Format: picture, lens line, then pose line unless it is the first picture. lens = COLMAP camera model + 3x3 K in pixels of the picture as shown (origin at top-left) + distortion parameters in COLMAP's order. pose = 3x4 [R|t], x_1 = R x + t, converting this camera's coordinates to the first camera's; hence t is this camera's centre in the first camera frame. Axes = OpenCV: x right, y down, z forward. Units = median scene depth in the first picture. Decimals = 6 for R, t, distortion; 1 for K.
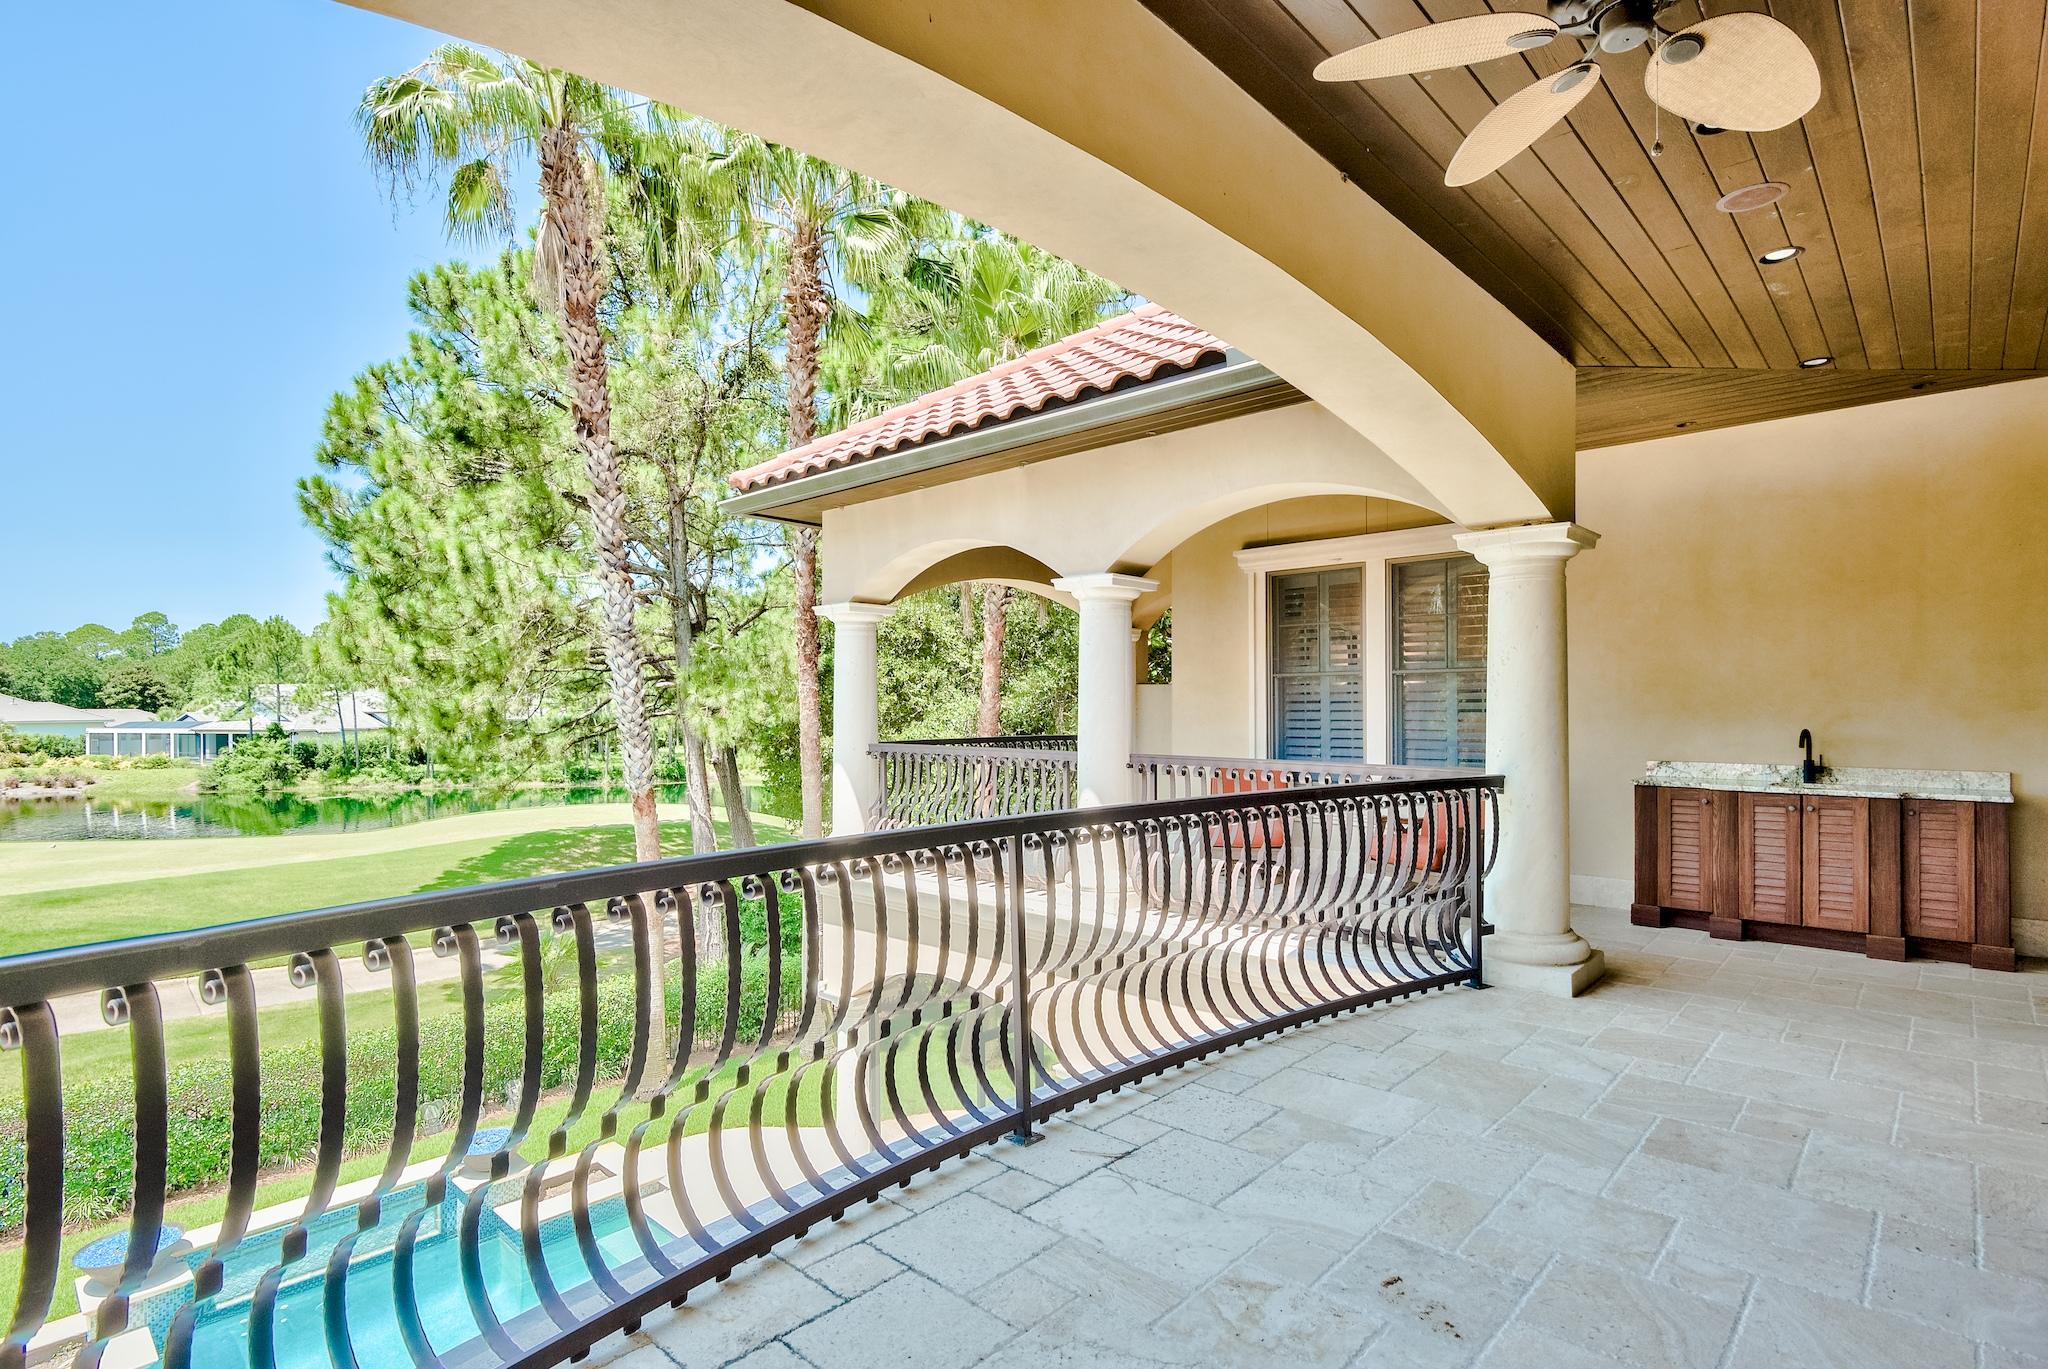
lens RADIAL K [[1033.2, 0, 1017.9], [0, 1033.2, 700.3], [0, 0, 1]] dist [-0.037821, 0.012286]
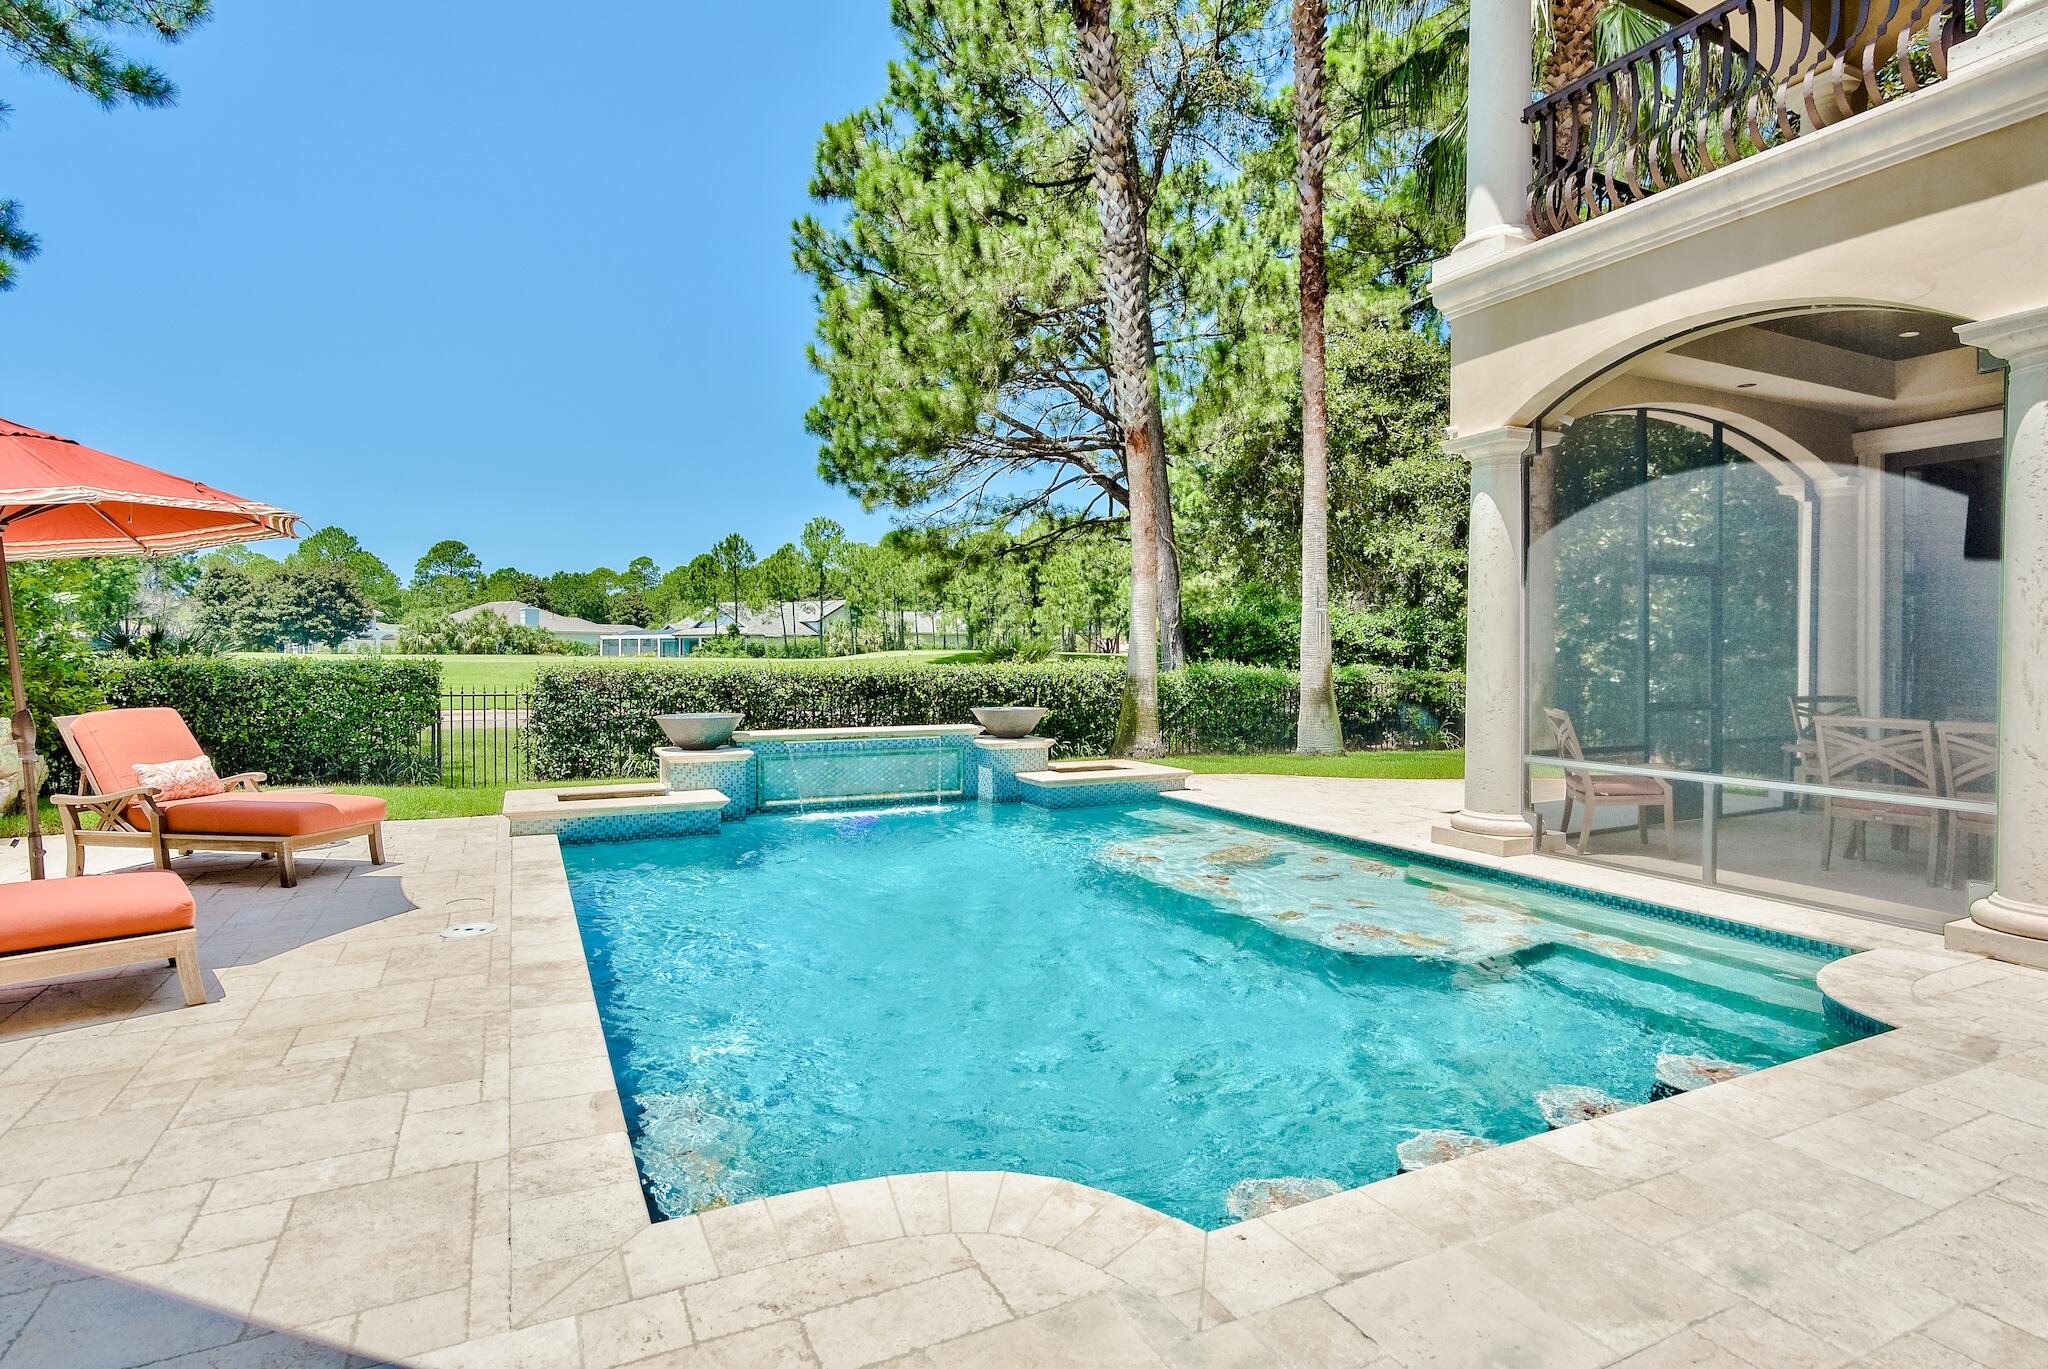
lens RADIAL K [[1021.2, 0, 1002.1], [0, 1021.2, 656.2], [0, 0, 1]] dist [-0.001811, -0.000812]
pose [[0.933557, 0.011570, -0.358241, -0.022368], [-0.008361, 0.999910, 0.010505, 0.044147], [0.358330, -0.006812, 0.933570, 0.014633]]
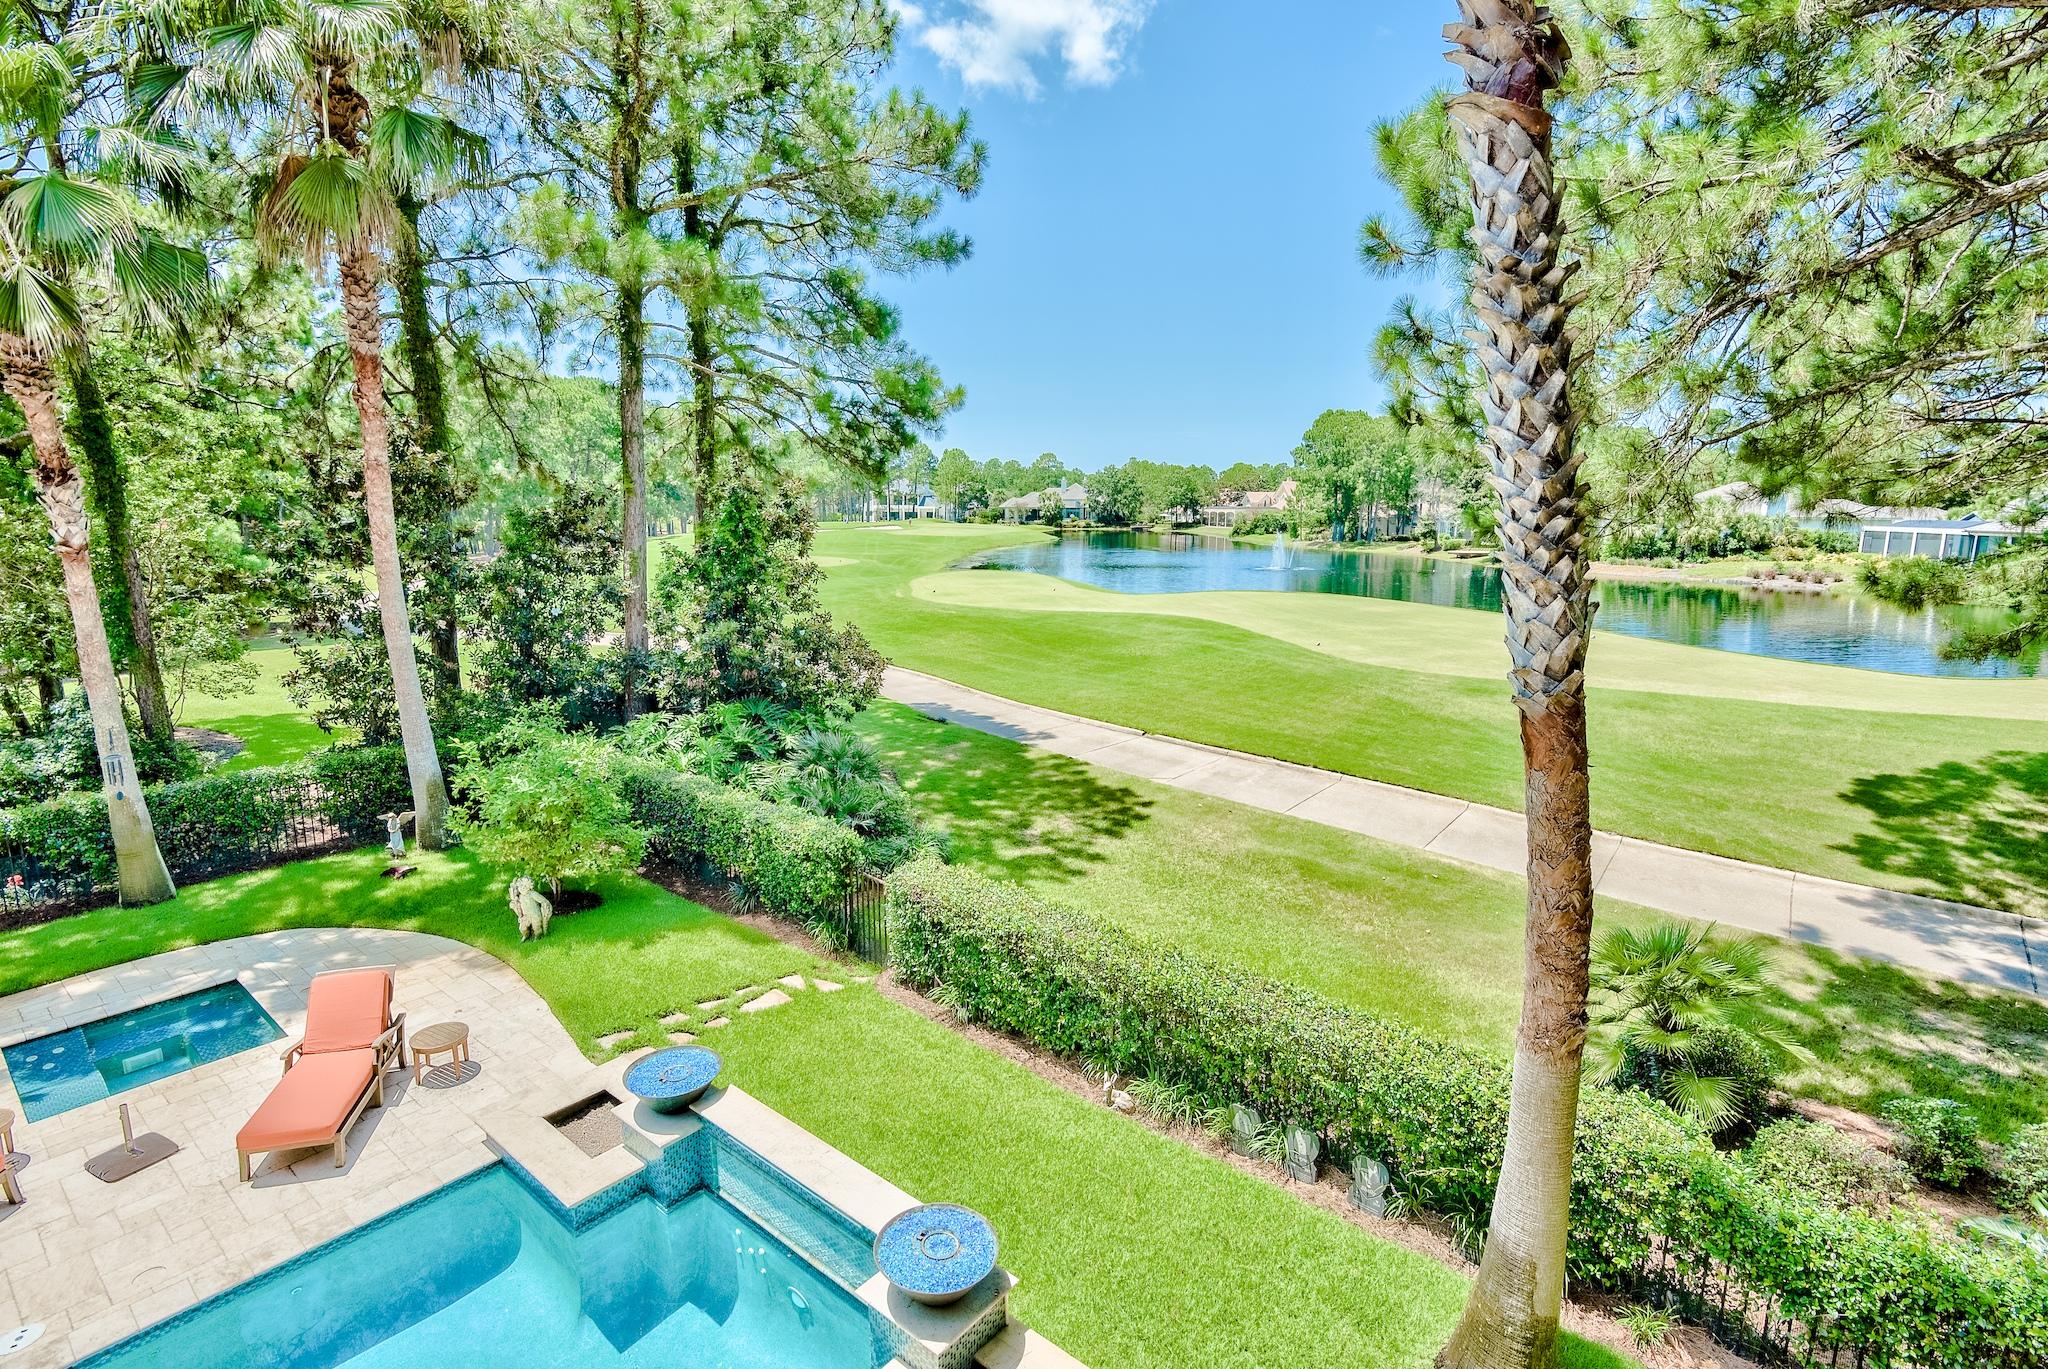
lens RADIAL K [[994.2, 0, 1031.3], [0, 994.2, 681.5], [0, 0, 1]] dist [-0.002084, -0.000443]
pose [[0.083391, 0.183104, -0.979550, -0.002075], [-0.002617, 0.983011, 0.183528, 0.001668], [0.996514, -0.012741, 0.082453, 0.120115]]
